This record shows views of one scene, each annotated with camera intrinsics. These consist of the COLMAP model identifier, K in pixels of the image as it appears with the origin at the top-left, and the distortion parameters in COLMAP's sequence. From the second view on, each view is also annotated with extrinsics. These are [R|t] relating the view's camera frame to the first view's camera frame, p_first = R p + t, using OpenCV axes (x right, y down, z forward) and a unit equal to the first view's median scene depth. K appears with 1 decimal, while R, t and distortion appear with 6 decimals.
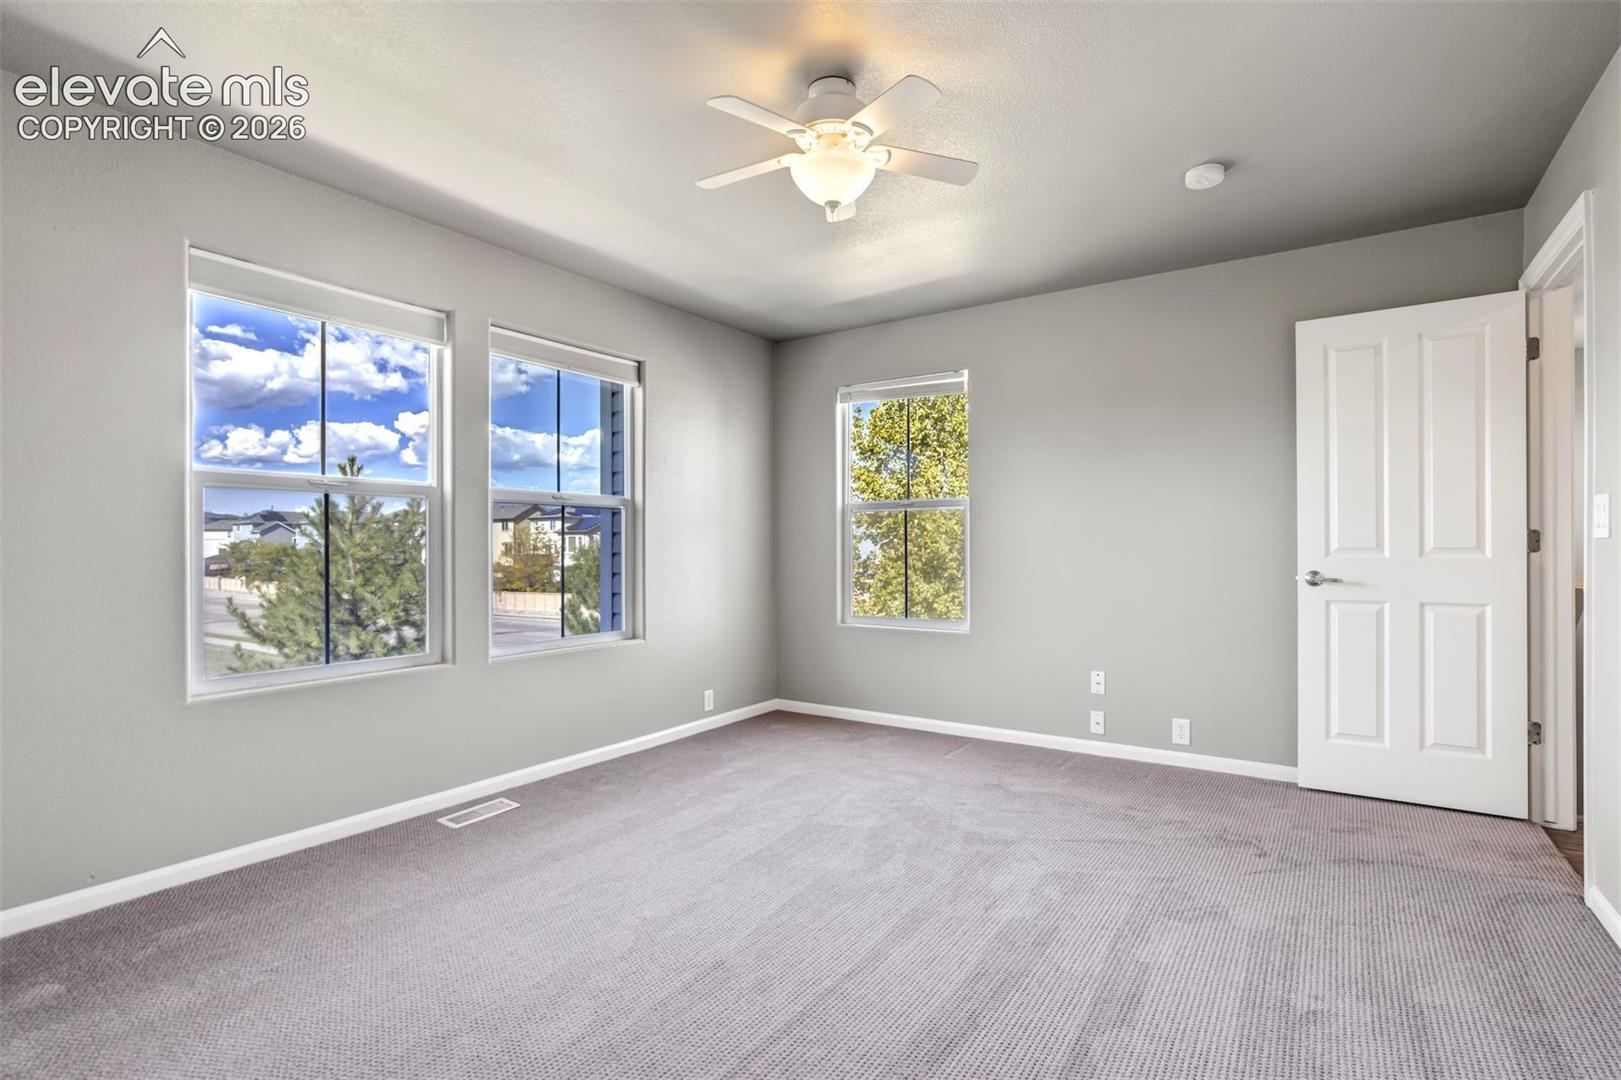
lens RADIAL K [[760.5, 0, 827.6], [0, 760.5, 548.8], [0, 0, 1]] dist [-0.047148, 0.027253]
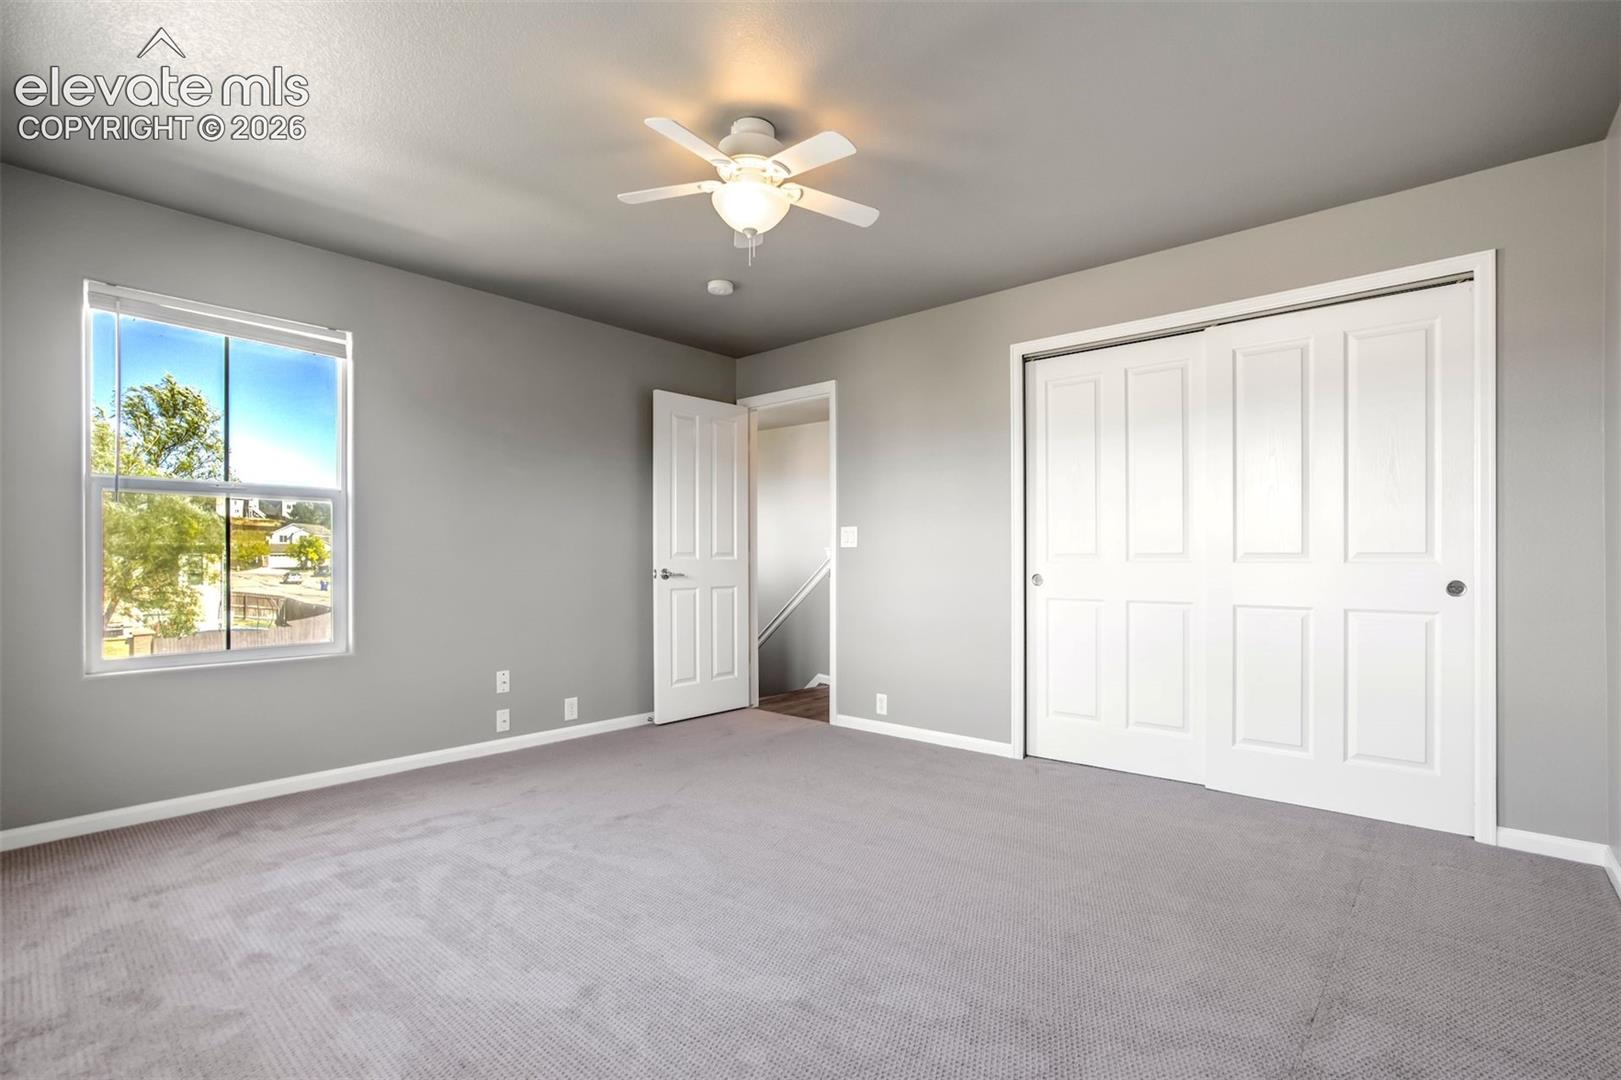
lens RADIAL K [[760.5, 0, 827.6], [0, 760.5, 548.8], [0, 0, 1]] dist [-0.047148, 0.027253]
pose [[0.128140, 0.014243, 0.991654, -0.608249], [0.003370, 0.999885, -0.014797, 0.012446], [-0.991750, 0.005238, 0.128078, 0.428079]]
